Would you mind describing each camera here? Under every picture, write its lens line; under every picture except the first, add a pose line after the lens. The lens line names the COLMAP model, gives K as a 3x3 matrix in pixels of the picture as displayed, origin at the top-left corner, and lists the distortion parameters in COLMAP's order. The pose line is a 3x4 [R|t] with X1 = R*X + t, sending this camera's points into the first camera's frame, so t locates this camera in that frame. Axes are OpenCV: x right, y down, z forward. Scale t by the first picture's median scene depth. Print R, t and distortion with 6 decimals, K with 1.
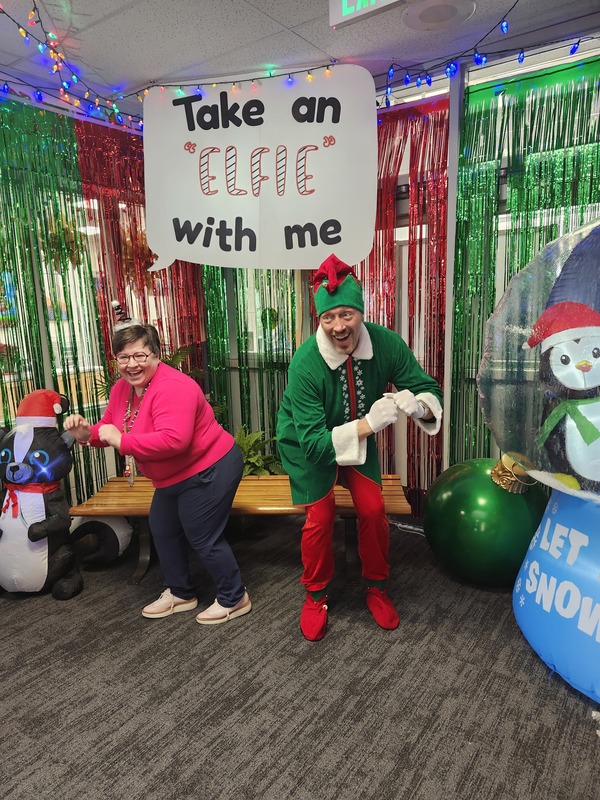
lens RADIAL K [[567.2, 0, 287.1], [0, 567.2, 412.6], [0, 0, 1]] dist [0.026581, -0.040731]
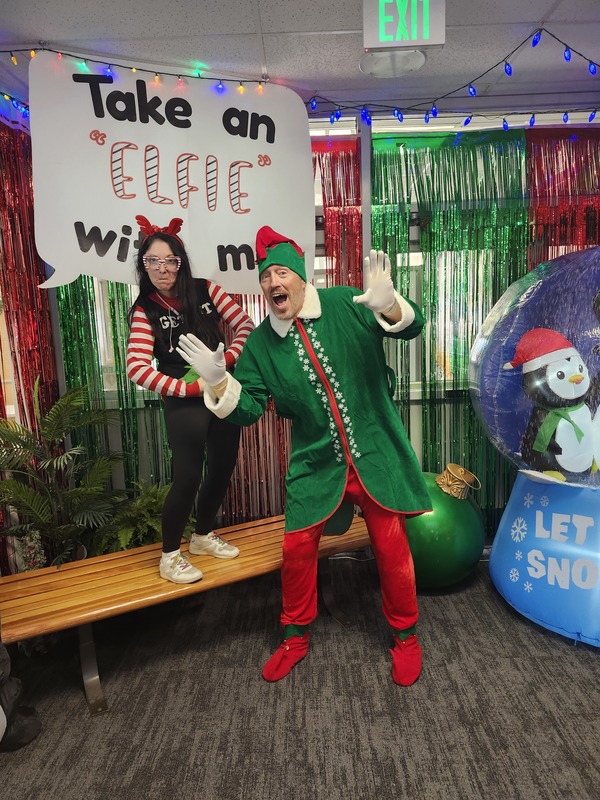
lens RADIAL K [[567.2, 0, 307.6], [0, 567.2, 411.2], [0, 0, 1]] dist [0.026581, -0.040731]
pose [[0.811060, -0.079051, 0.579597, -0.431427], [0.113524, 0.993260, -0.023390, -0.033573], [-0.573841, 0.084769, 0.814568, 0.219447]]
